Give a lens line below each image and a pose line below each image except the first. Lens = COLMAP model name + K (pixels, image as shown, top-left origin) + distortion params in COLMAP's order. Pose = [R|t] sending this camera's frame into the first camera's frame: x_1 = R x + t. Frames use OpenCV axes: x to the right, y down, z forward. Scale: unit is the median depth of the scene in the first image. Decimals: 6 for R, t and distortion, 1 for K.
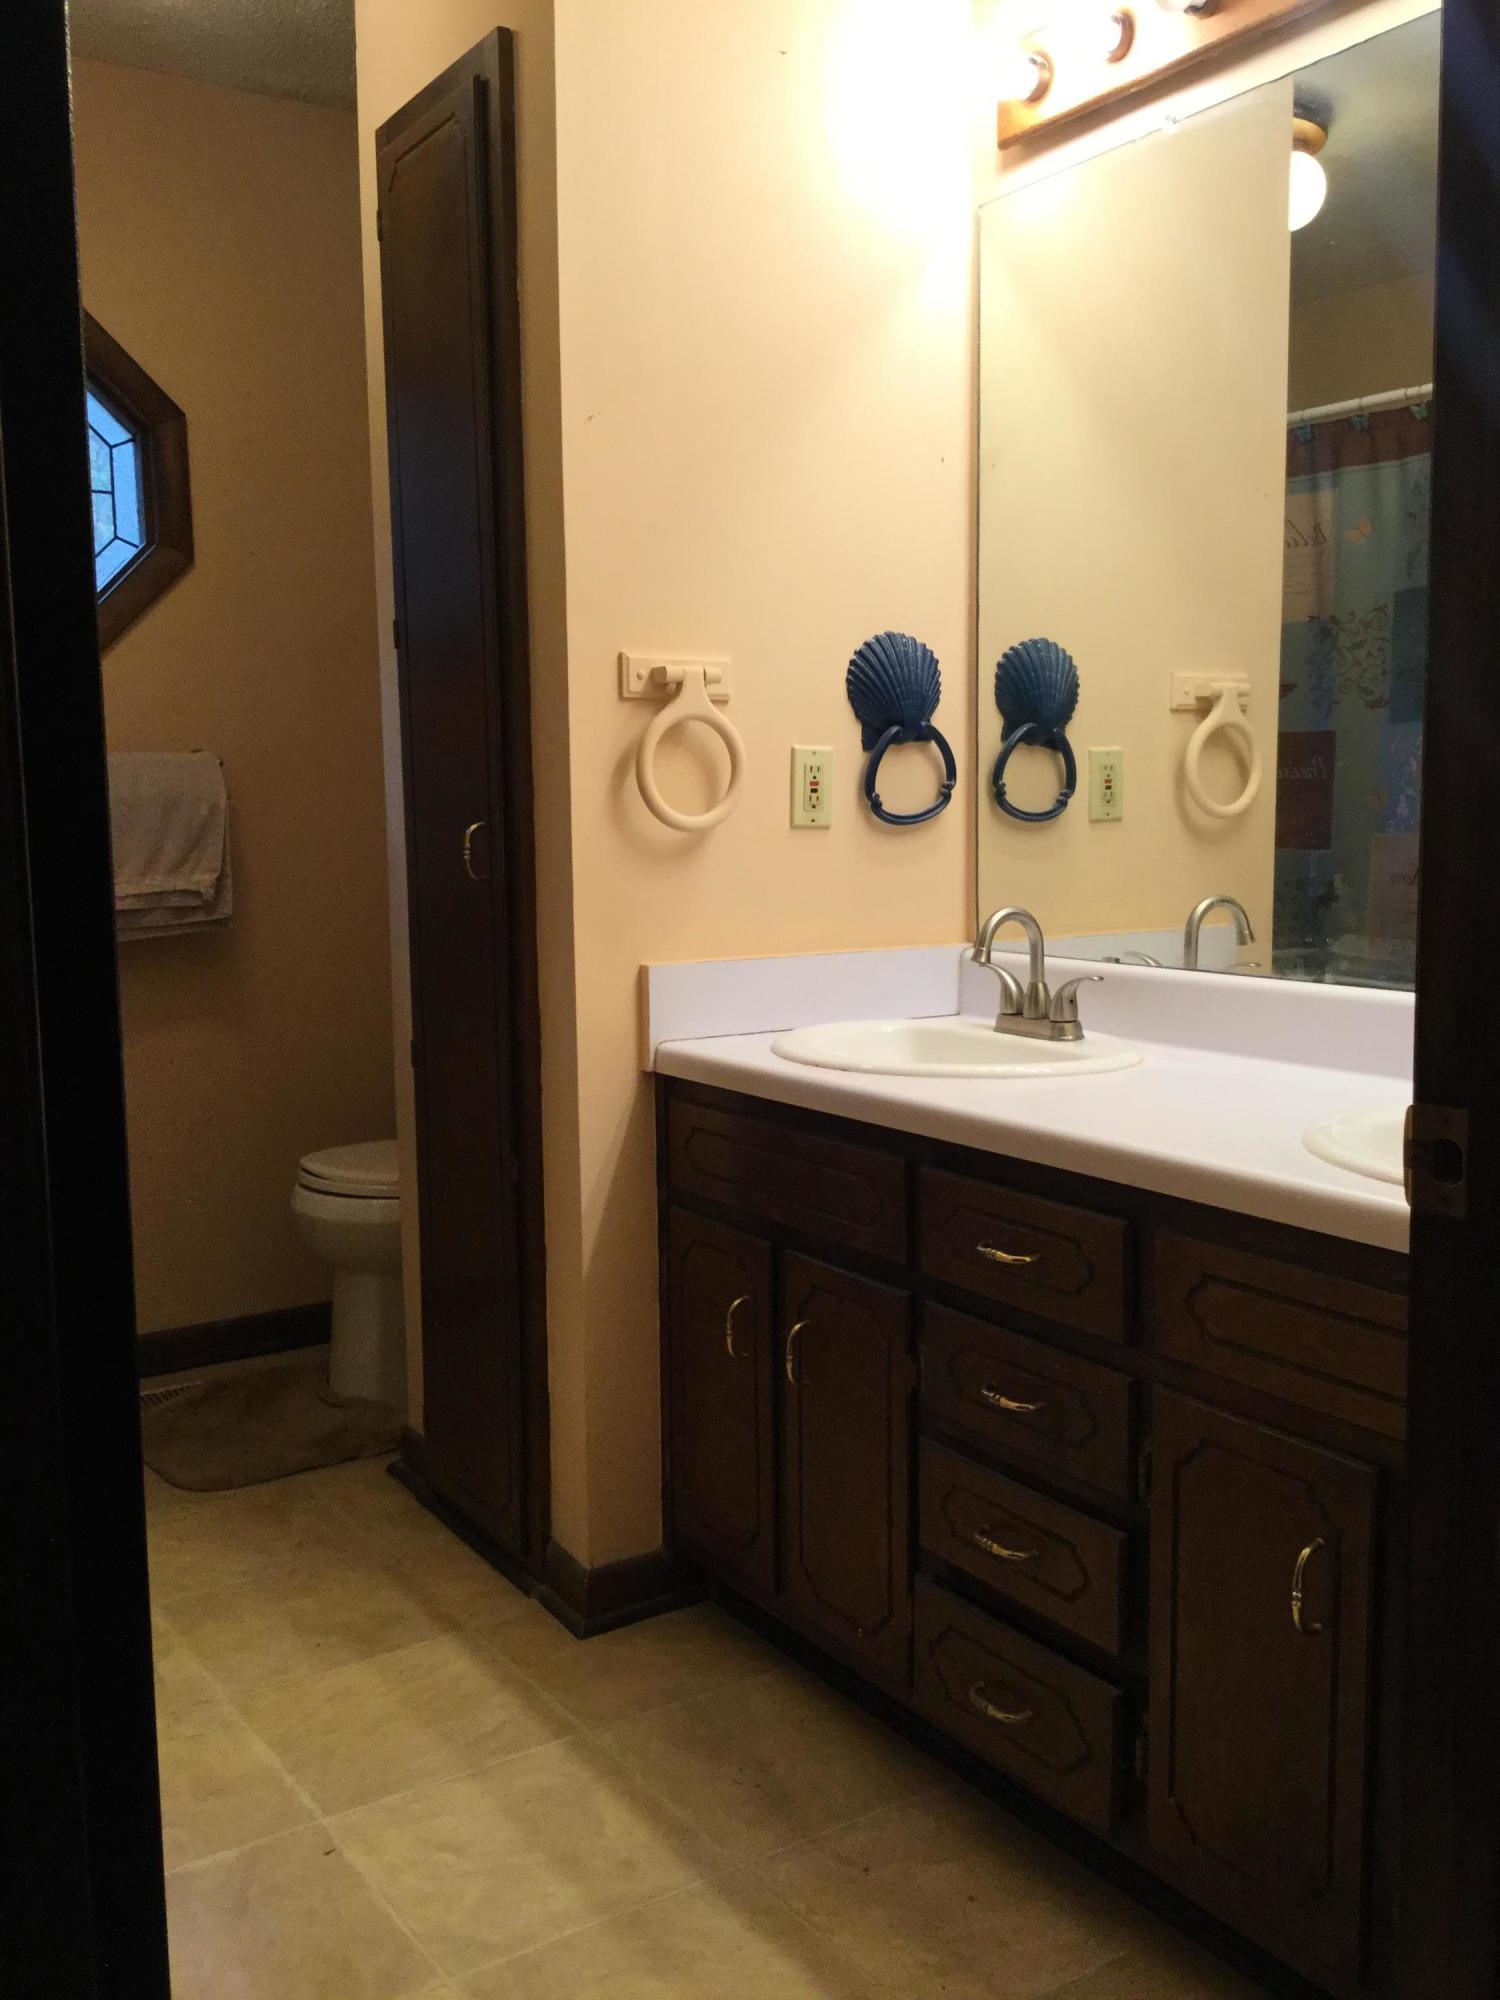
lens RADIAL K [[1802.3, 0, 750.0], [0, 1802.3, 1000.0], [0, 0, 1]] dist [0.097933, -0.169235]
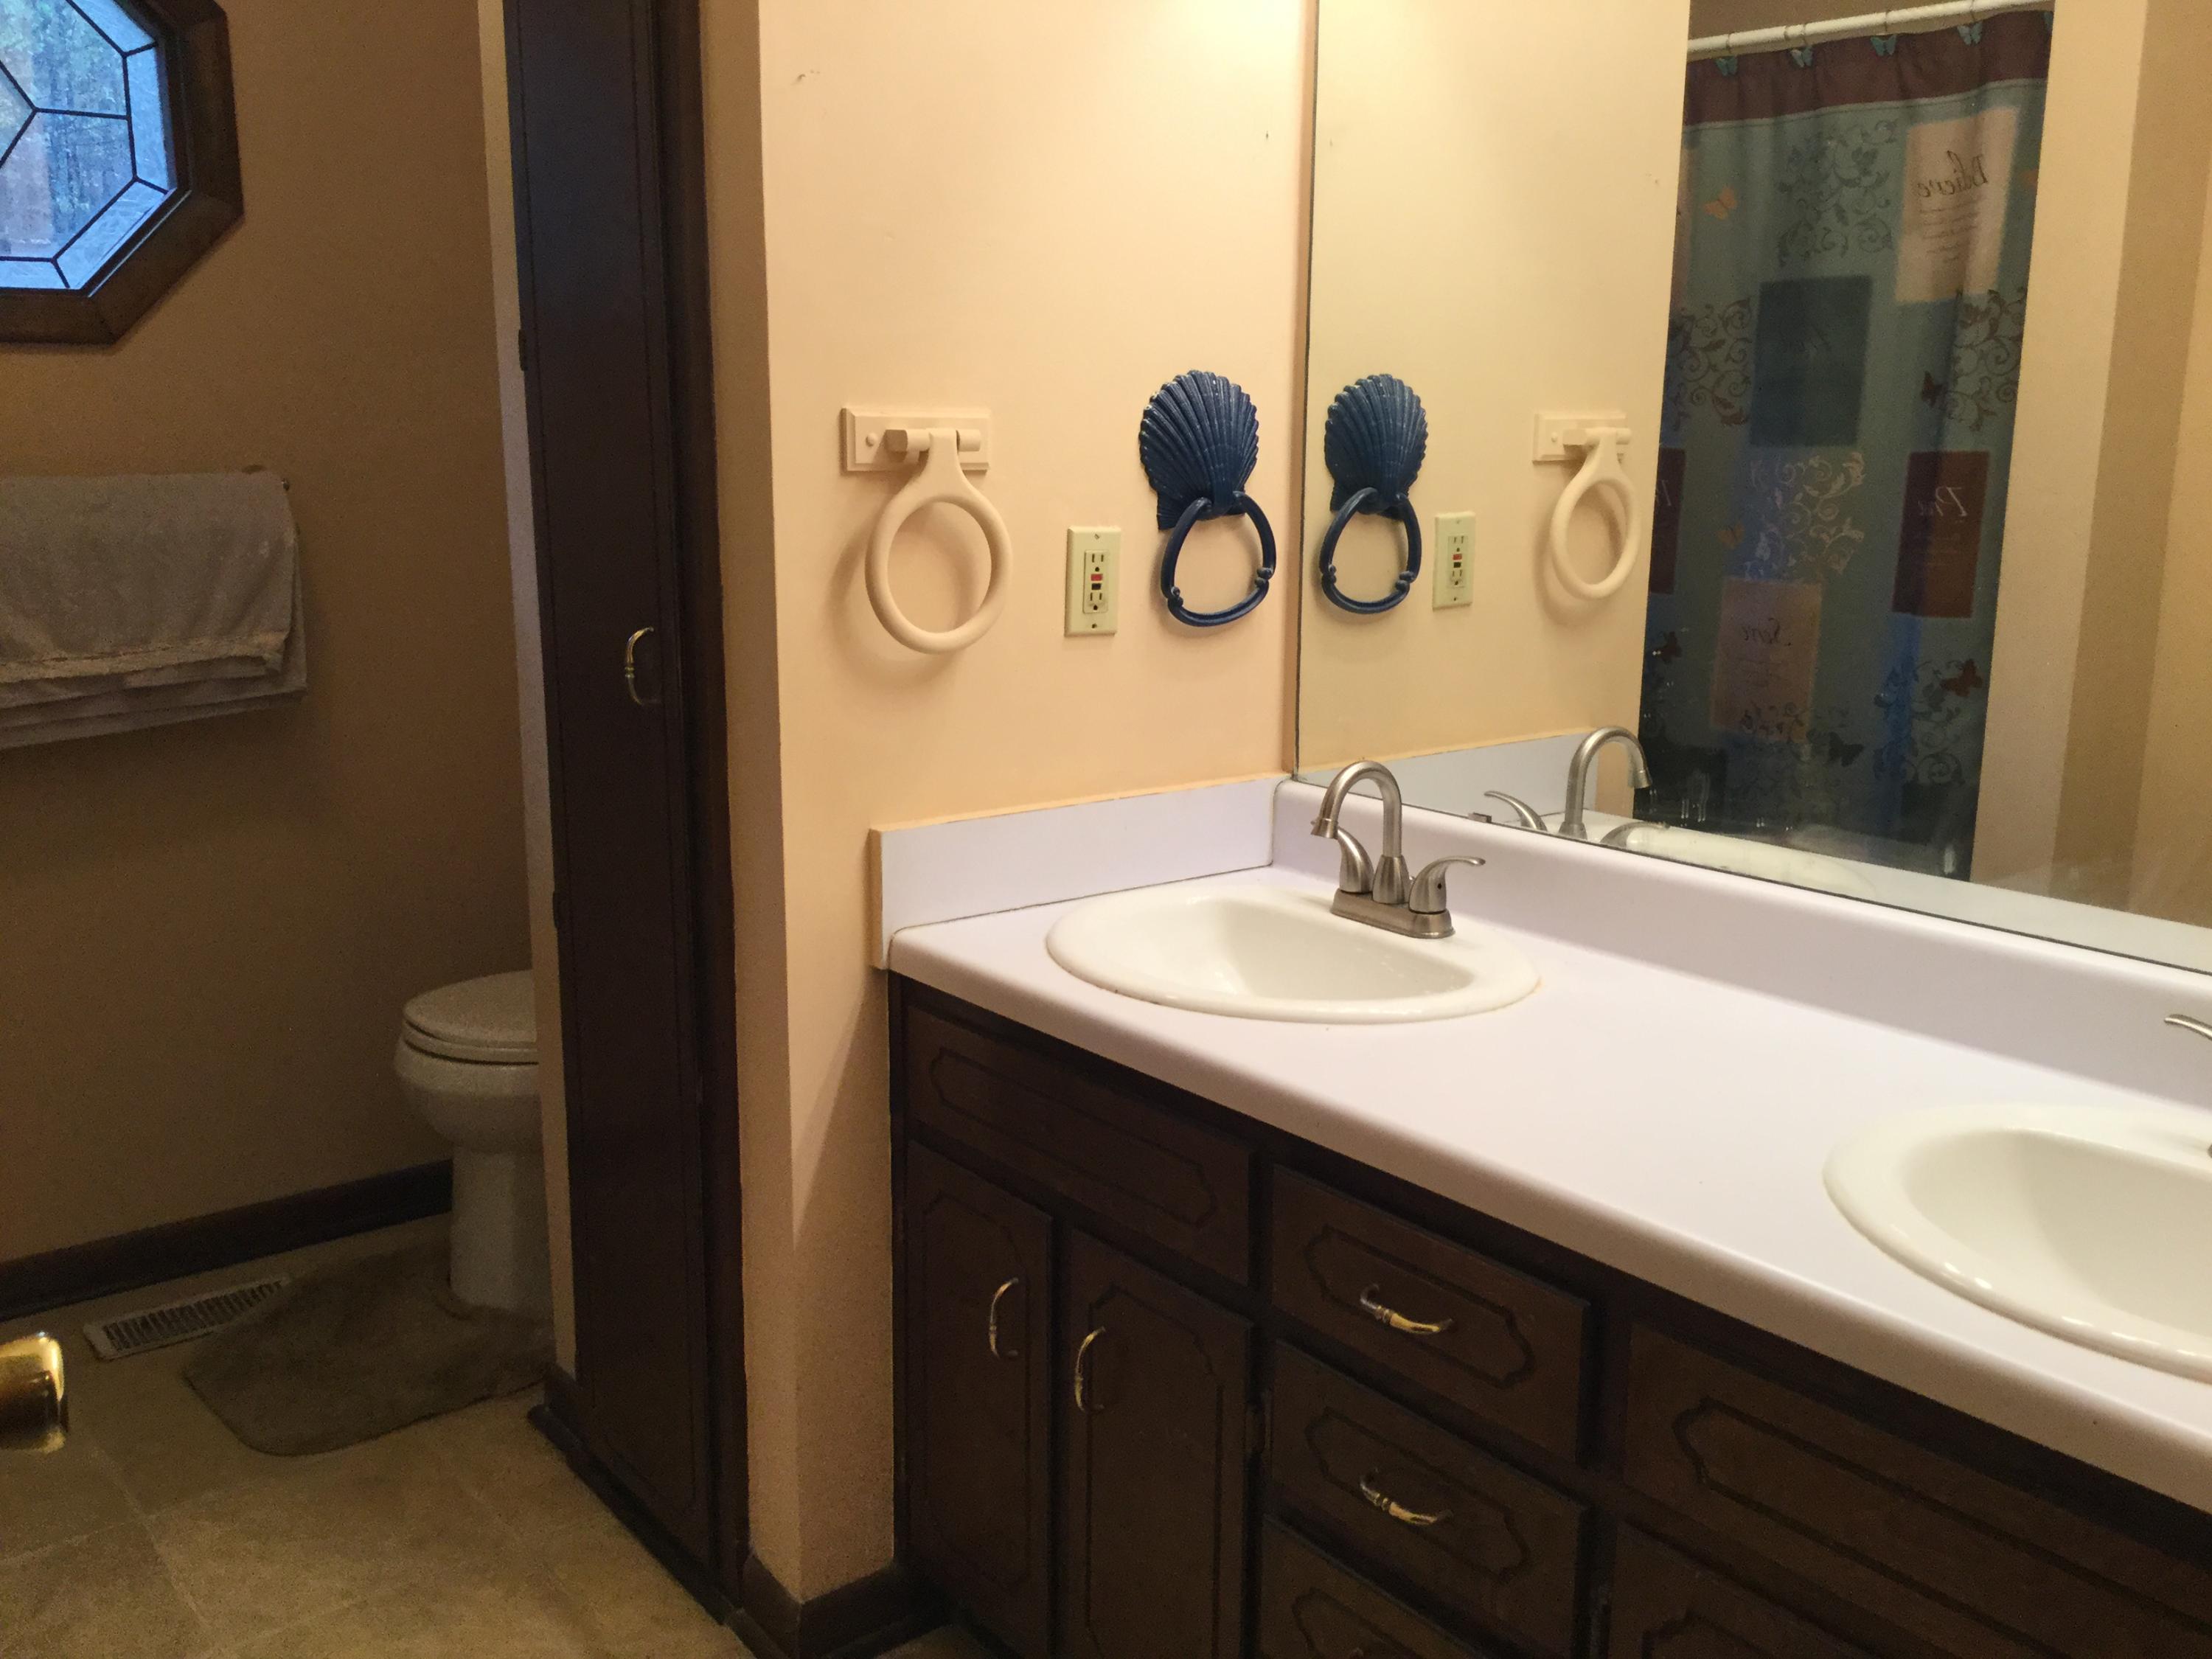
lens RADIAL K [[1993.4, 0, 1102.2], [0, 1993.4, 839.2], [0, 0, 1]] dist [0.097933, -0.169235]
pose [[0.995923, 0.000894, 0.090206, -0.036595], [-0.009462, 0.995470, 0.094601, -0.088134], [-0.089713, -0.095069, 0.991420, 0.158603]]
